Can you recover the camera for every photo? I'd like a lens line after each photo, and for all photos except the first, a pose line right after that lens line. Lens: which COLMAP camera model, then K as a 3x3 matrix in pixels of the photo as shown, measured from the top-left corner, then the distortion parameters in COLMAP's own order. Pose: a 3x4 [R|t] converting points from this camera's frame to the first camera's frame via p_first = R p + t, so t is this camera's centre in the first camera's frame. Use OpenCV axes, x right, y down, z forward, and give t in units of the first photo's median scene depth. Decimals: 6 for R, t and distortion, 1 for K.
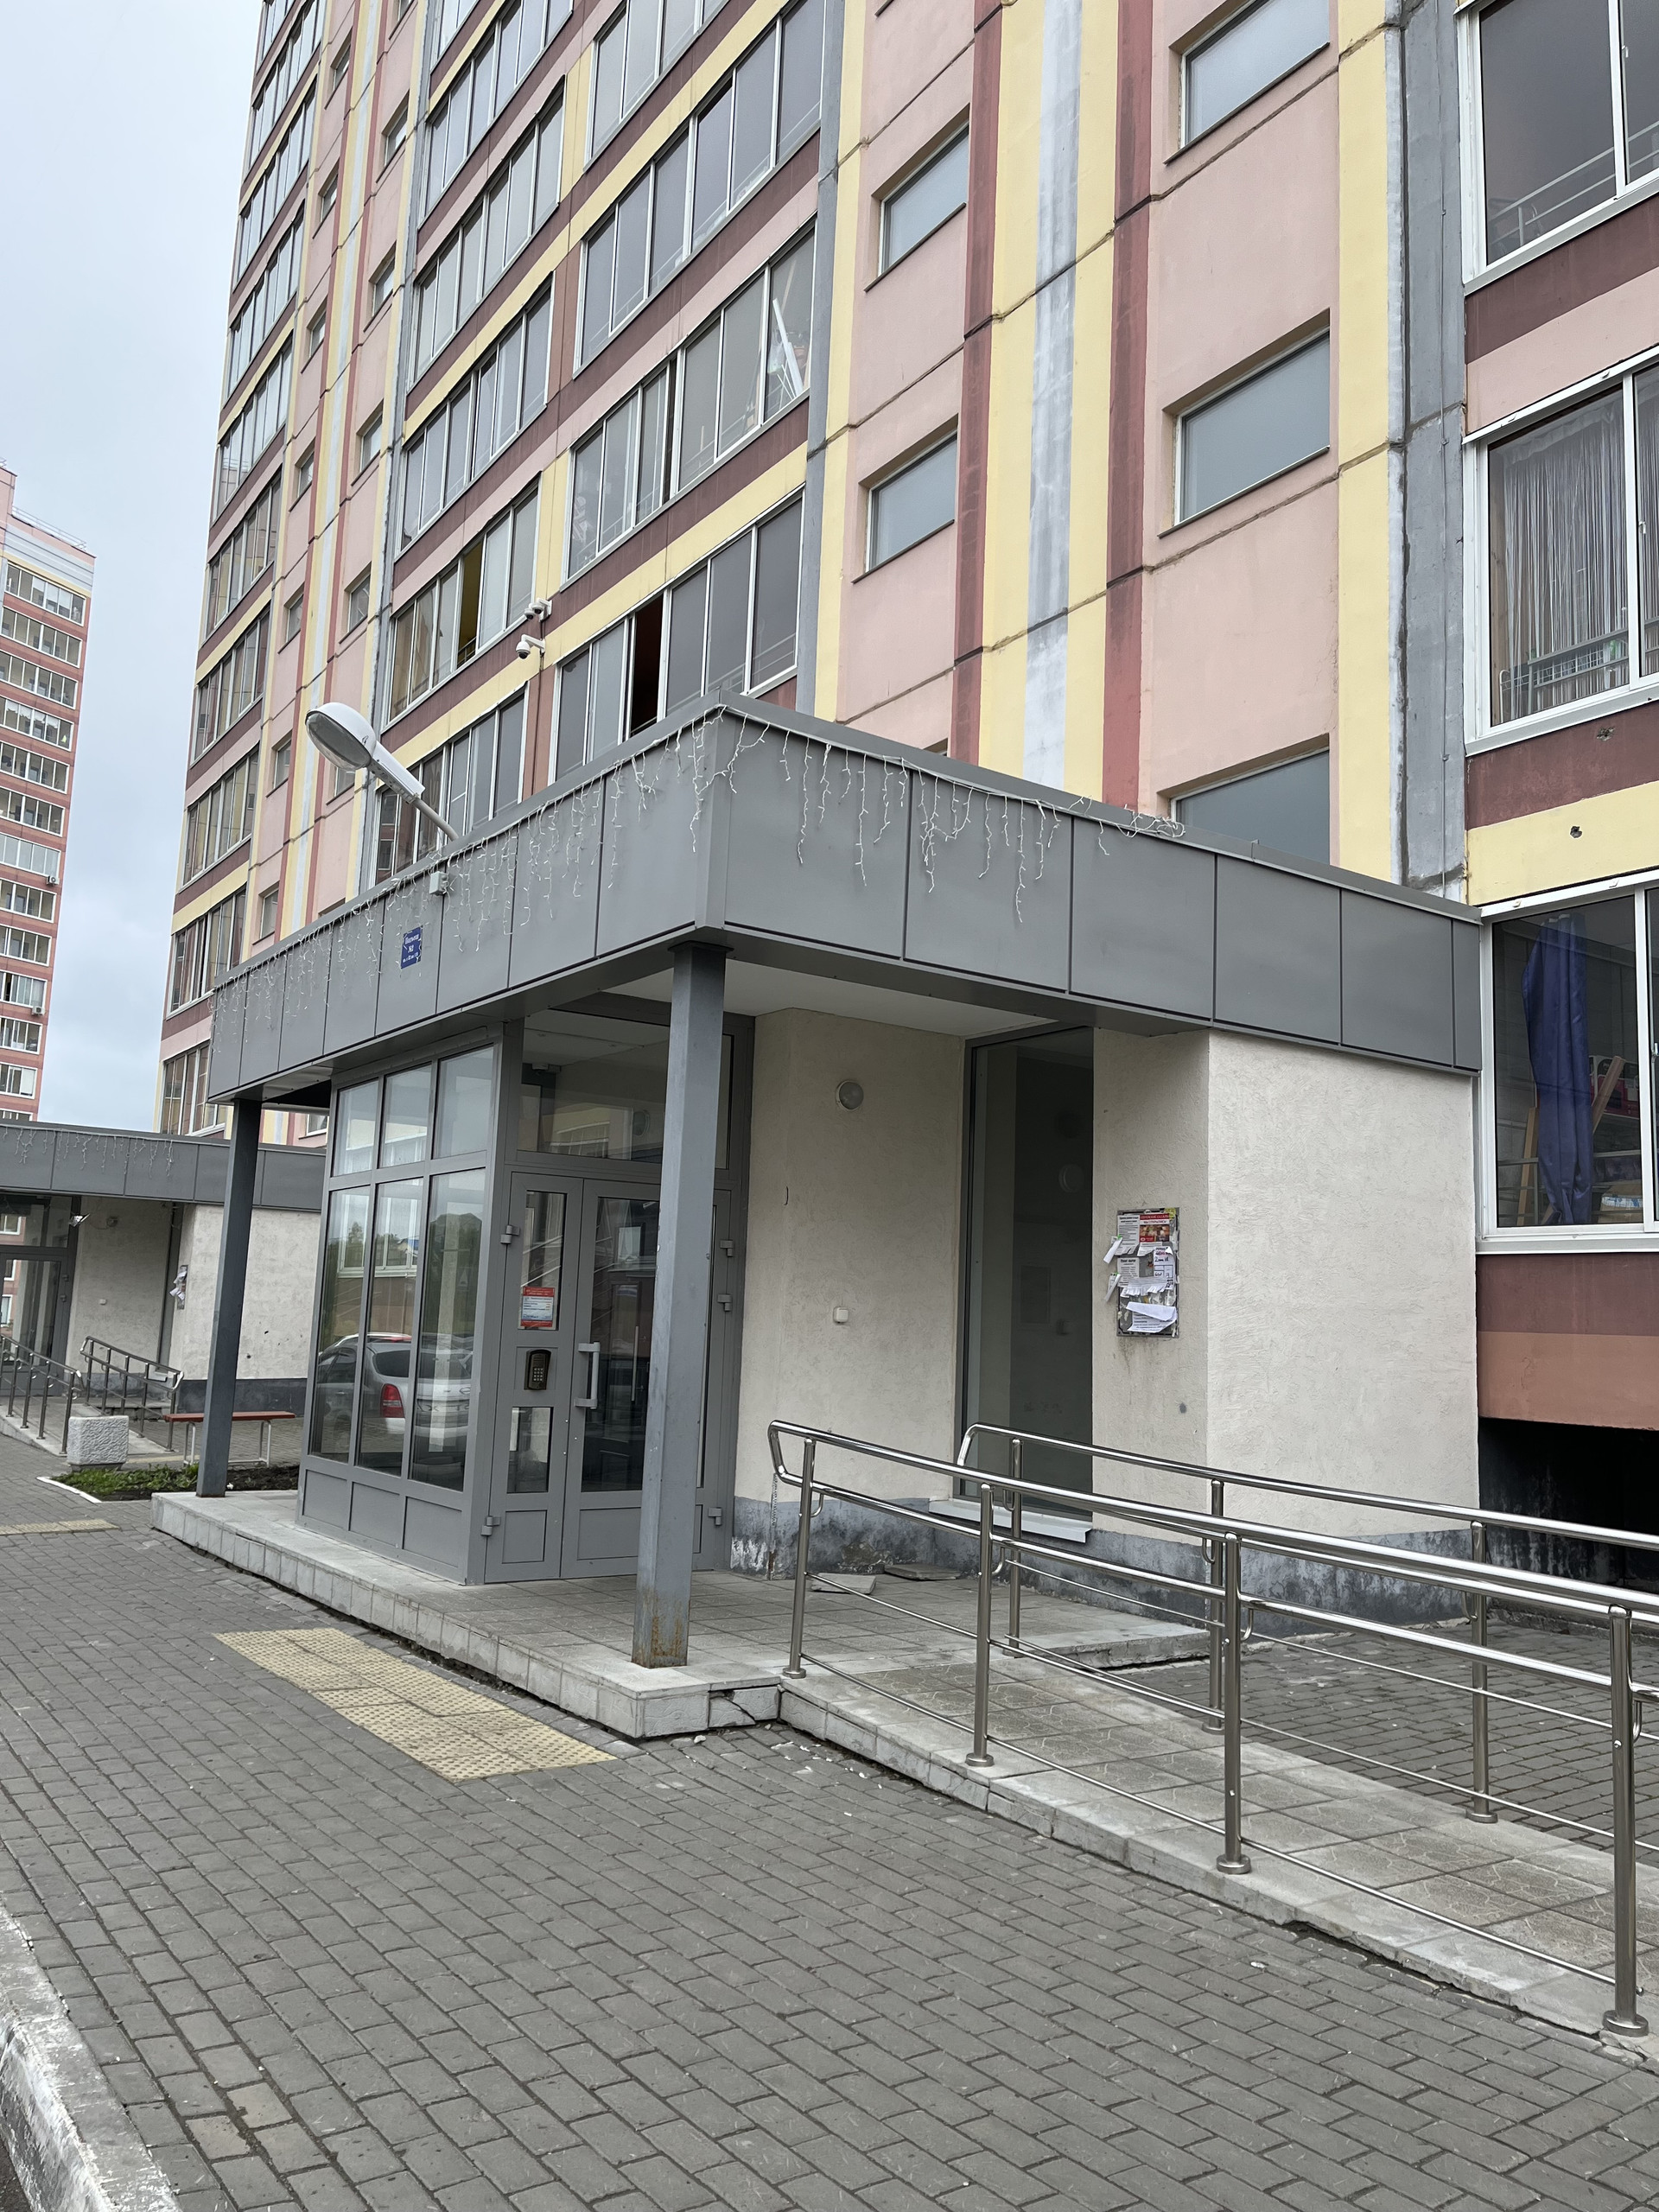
lens RADIAL K [[1676.7, 0, 829.5], [0, 1676.7, 1103.3], [0, 0, 1]] dist [0.060801, -0.087193]
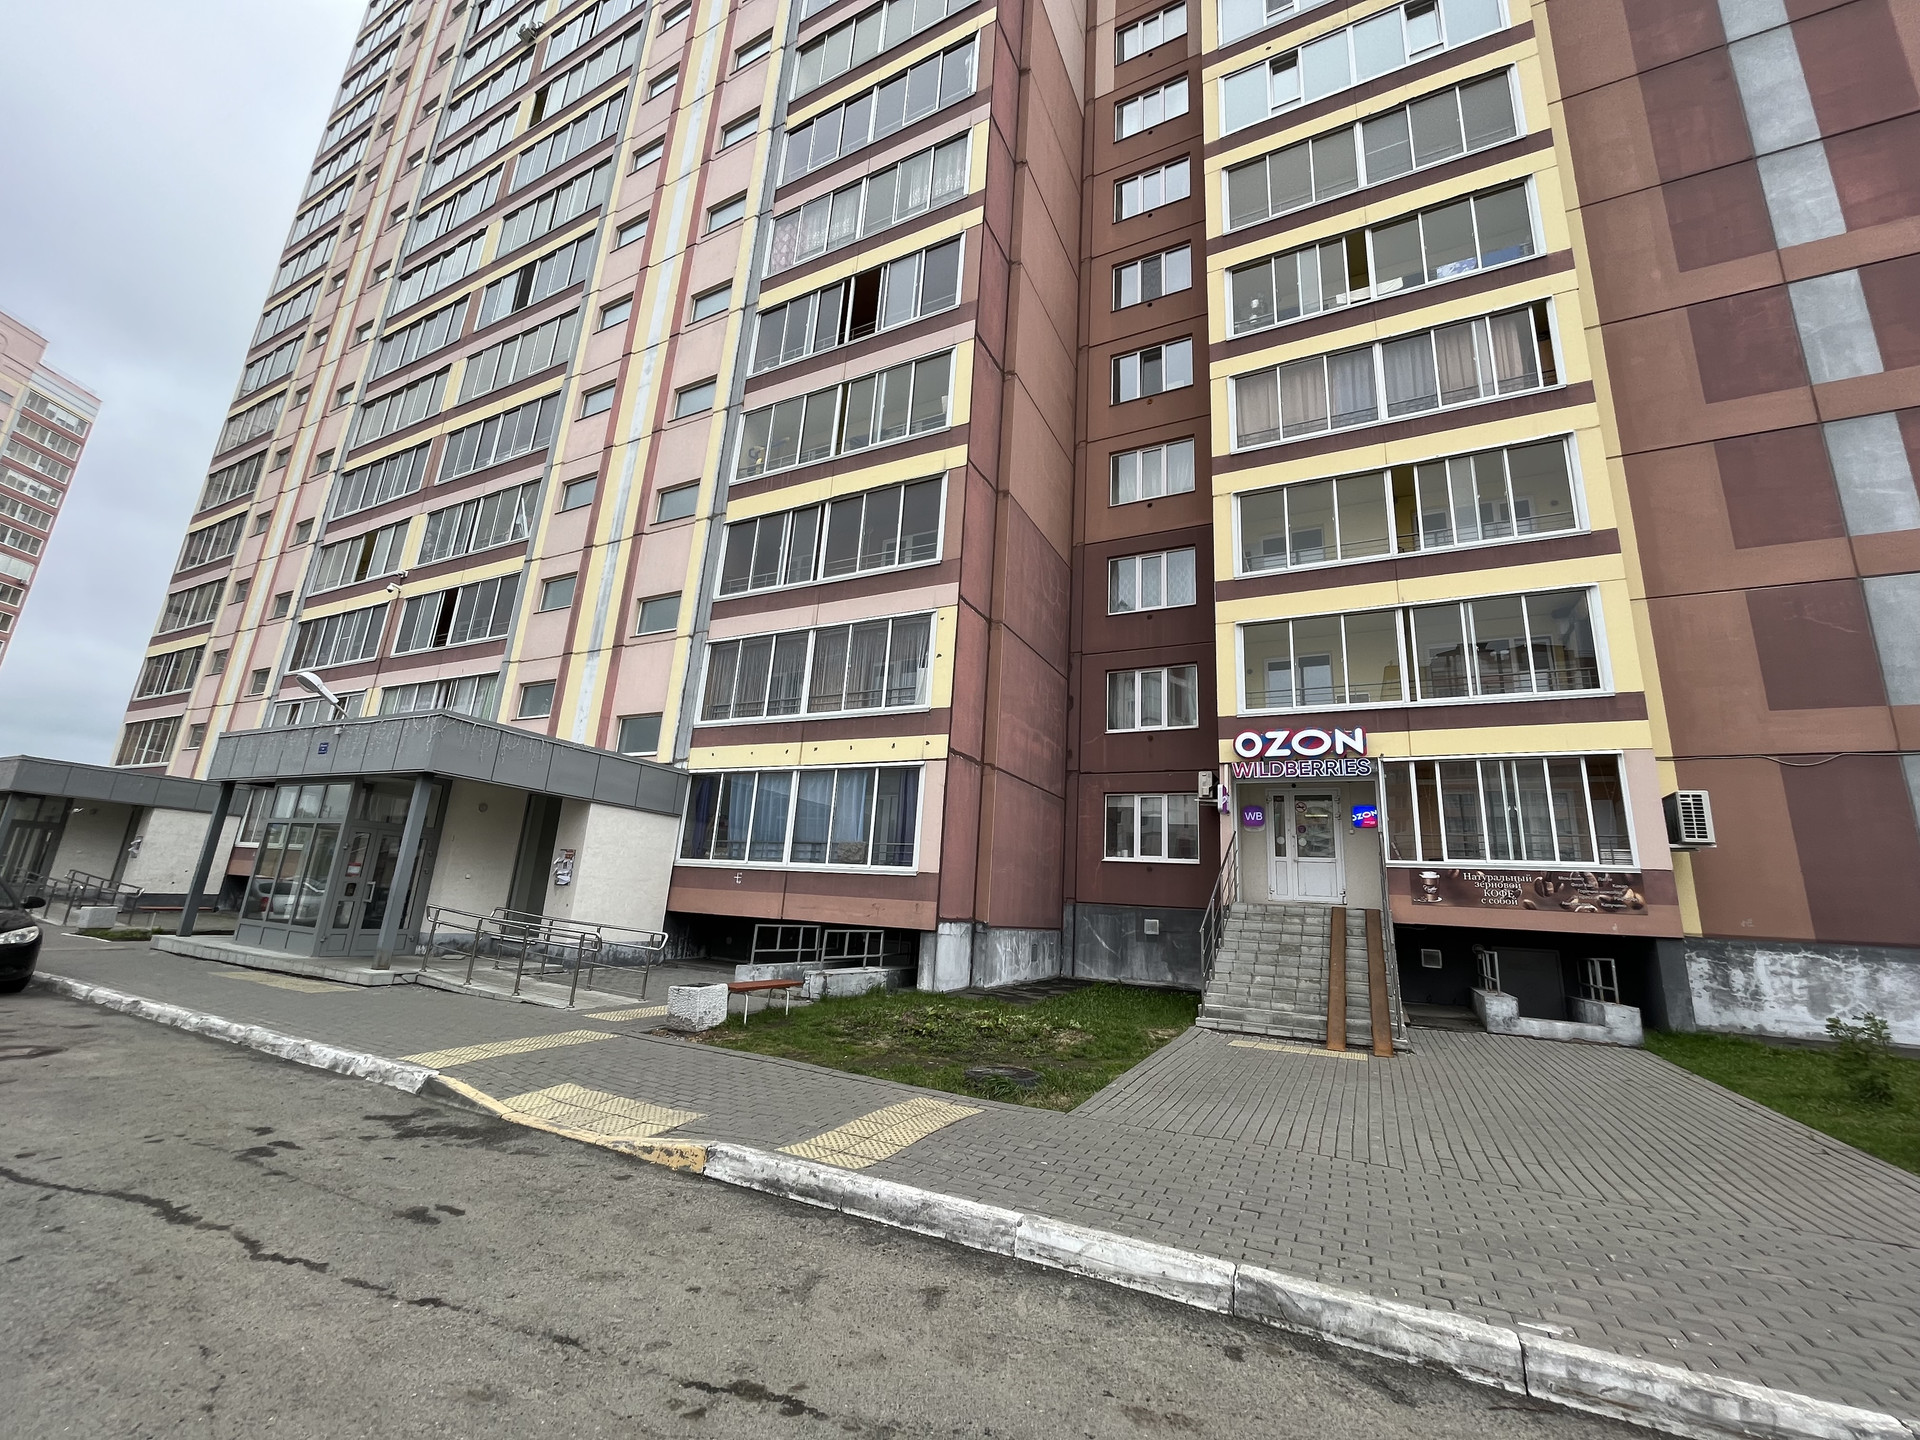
lens RADIAL K [[771.6, 0, 958.0], [0, 771.6, 719.9], [0, 0, 1]] dist [-0.006446, 0.000588]
pose [[0.878713, 0.131447, 0.458896, 0.089448], [-0.093846, 0.990148, -0.103921, -0.081672], [-0.468035, 0.048252, 0.882391, -0.589898]]
